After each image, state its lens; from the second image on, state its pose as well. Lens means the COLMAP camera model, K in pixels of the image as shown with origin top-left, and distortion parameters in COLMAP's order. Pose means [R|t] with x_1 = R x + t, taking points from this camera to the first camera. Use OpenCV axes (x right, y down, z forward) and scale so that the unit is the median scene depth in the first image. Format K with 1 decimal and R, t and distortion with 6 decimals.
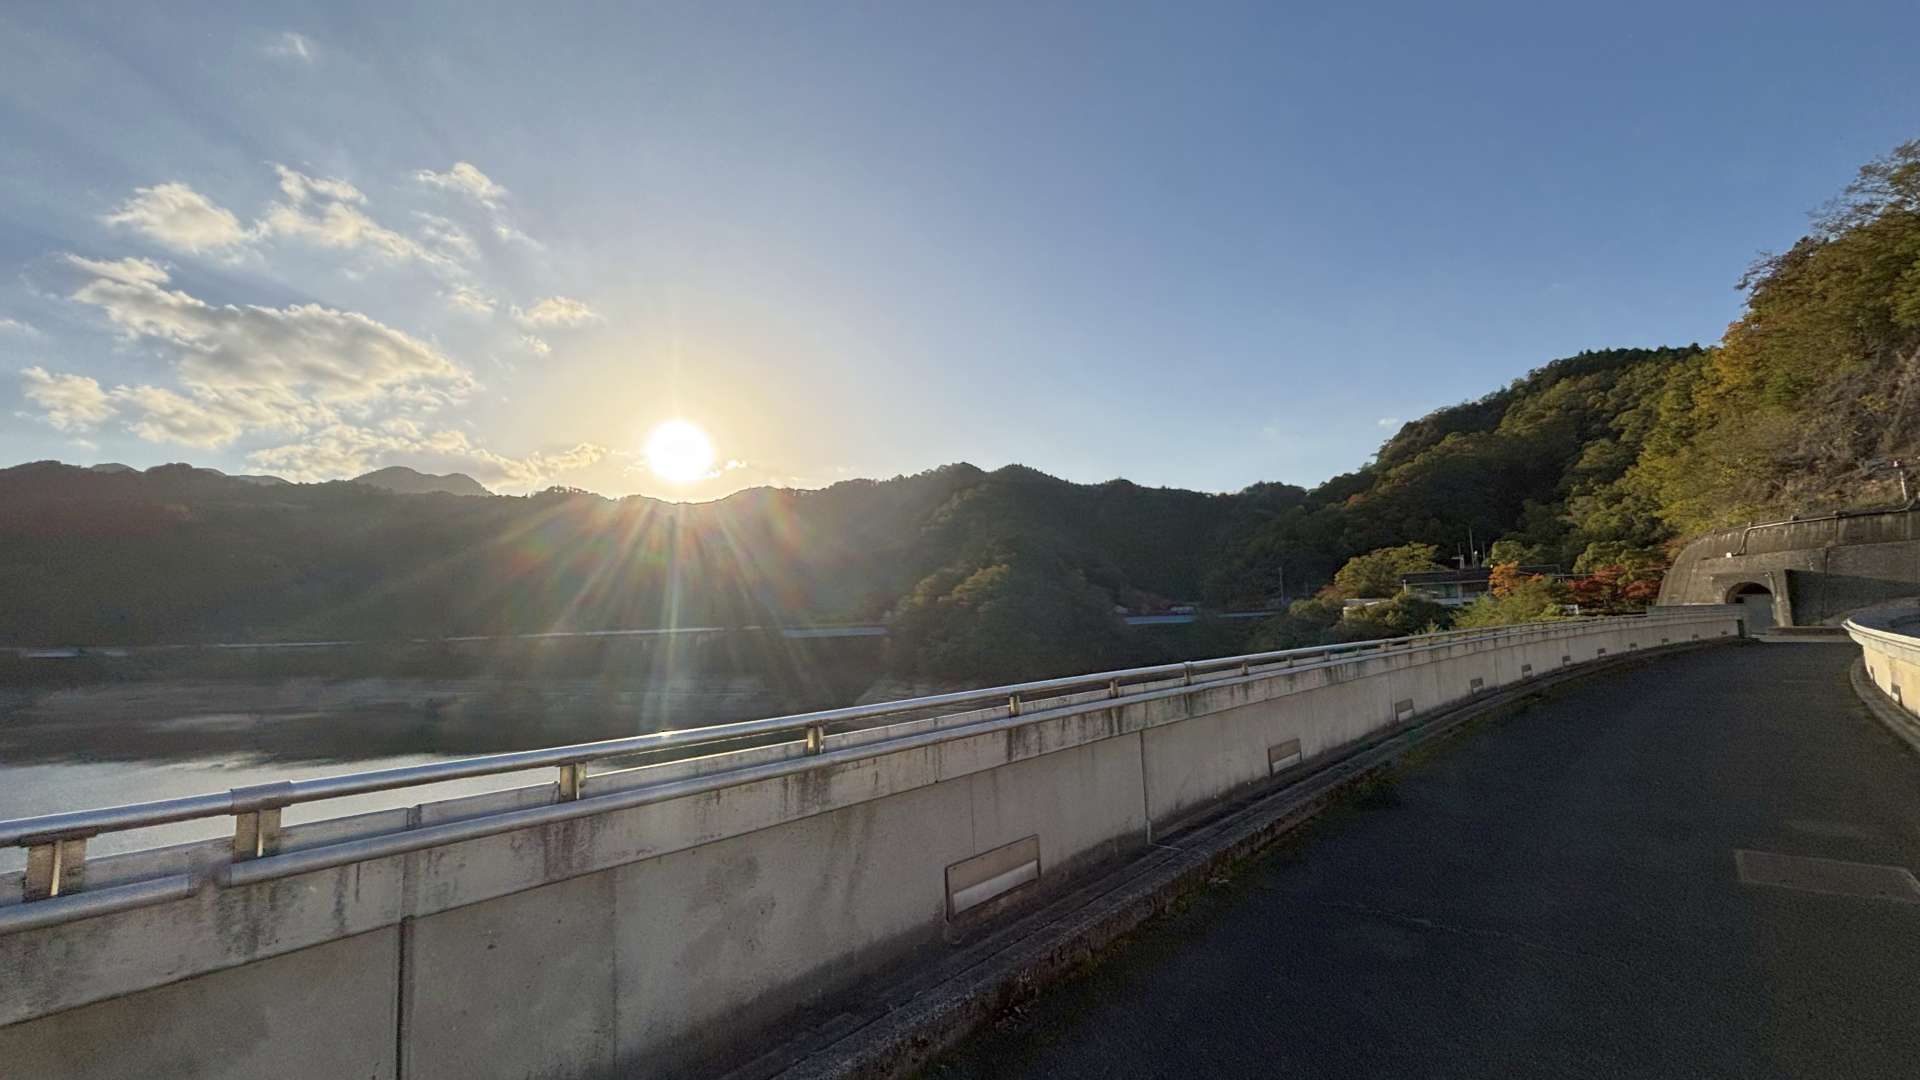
lens RADIAL K [[782.6, 0, 958.8], [0, 782.6, 539.2], [0, 0, 1]] dist [-0.000693, 0.002750]
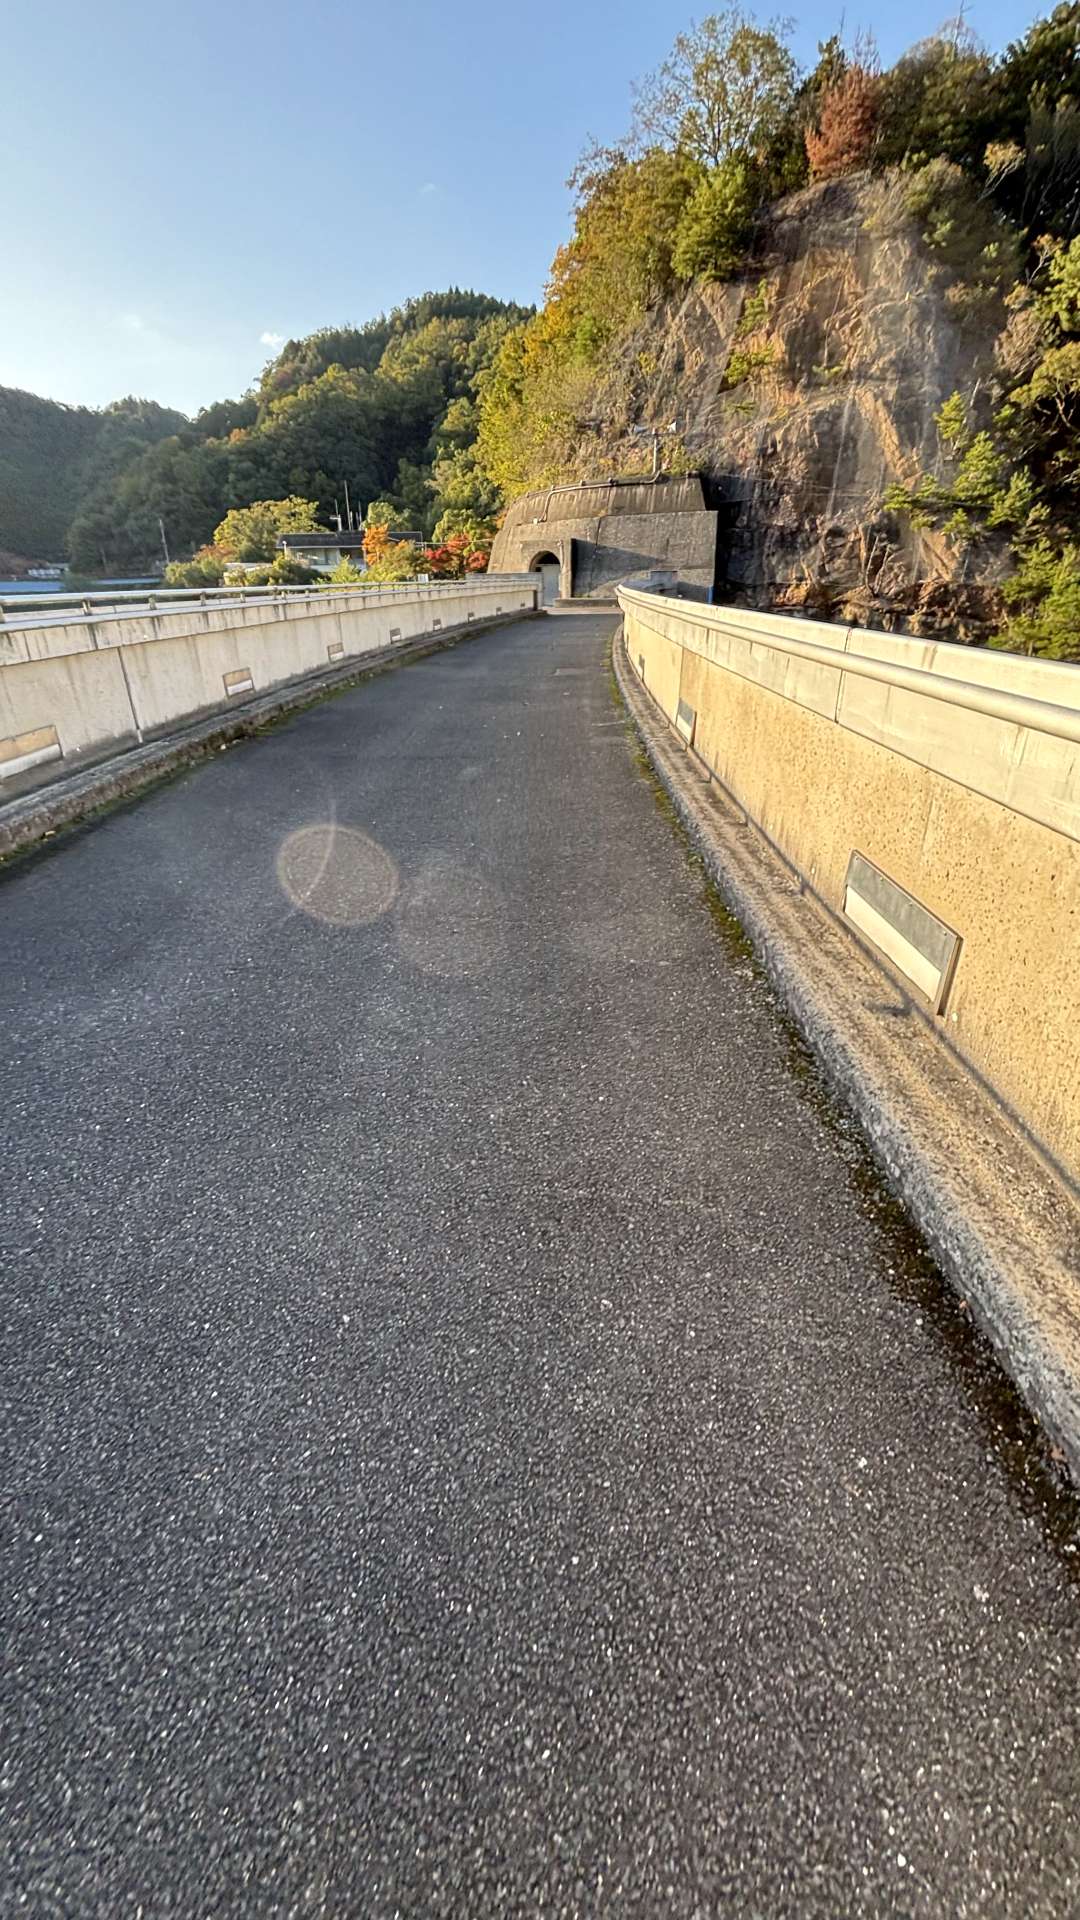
lens RADIAL K [[782.6, 0, 530.3], [0, 782.6, 944.8], [0, 0, 1]] dist [-0.000693, 0.002750]
pose [[0.720059, -0.277299, 0.636098, 0.192187], [-0.082220, 0.876130, 0.475011, 0.020819], [-0.689025, -0.394336, 0.608066, 0.182788]]
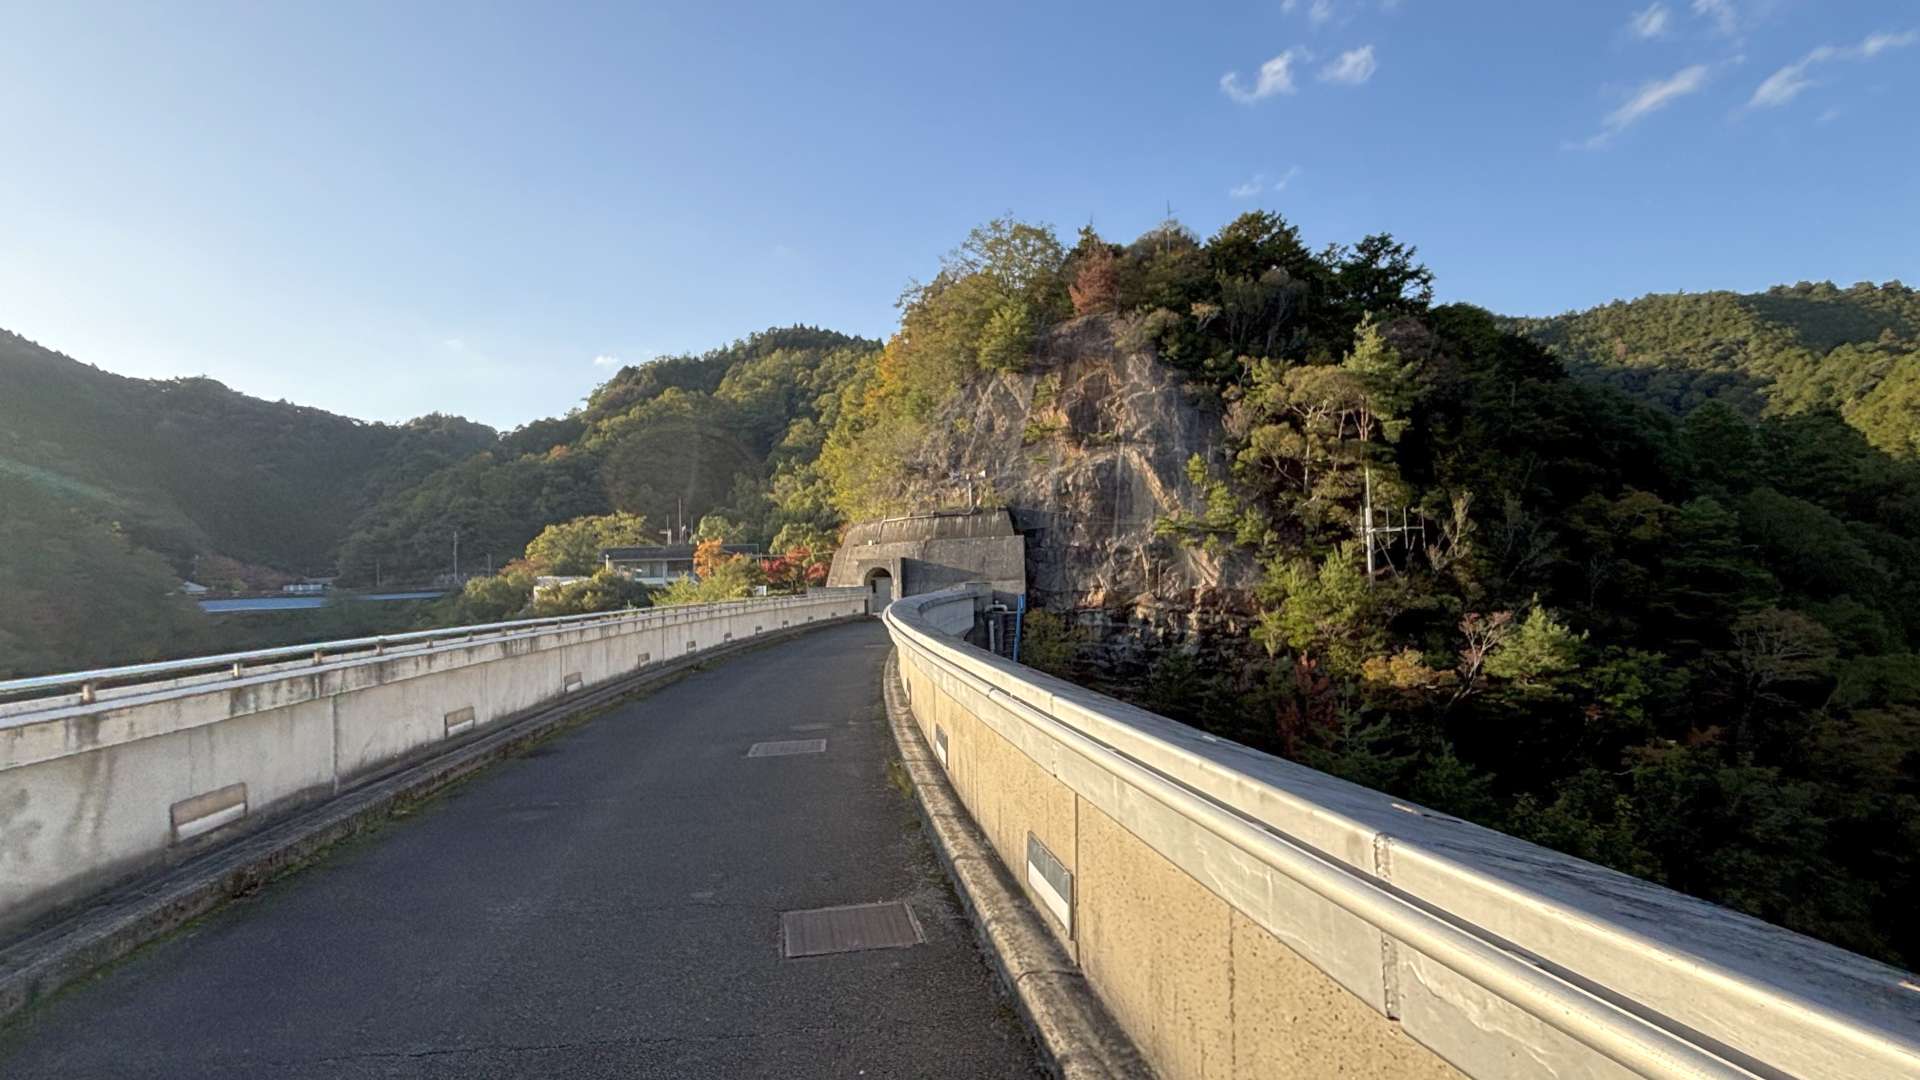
lens RADIAL K [[1027.7, 0, 992.8], [0, 1027.7, 537.7], [0, 0, 1]] dist [-0.010358, -0.001764]
pose [[0.641747, 0.042064, 0.765762, -0.040872], [-0.072024, 0.997387, 0.005573, -0.008678], [-0.763527, -0.058730, 0.643100, -0.091860]]
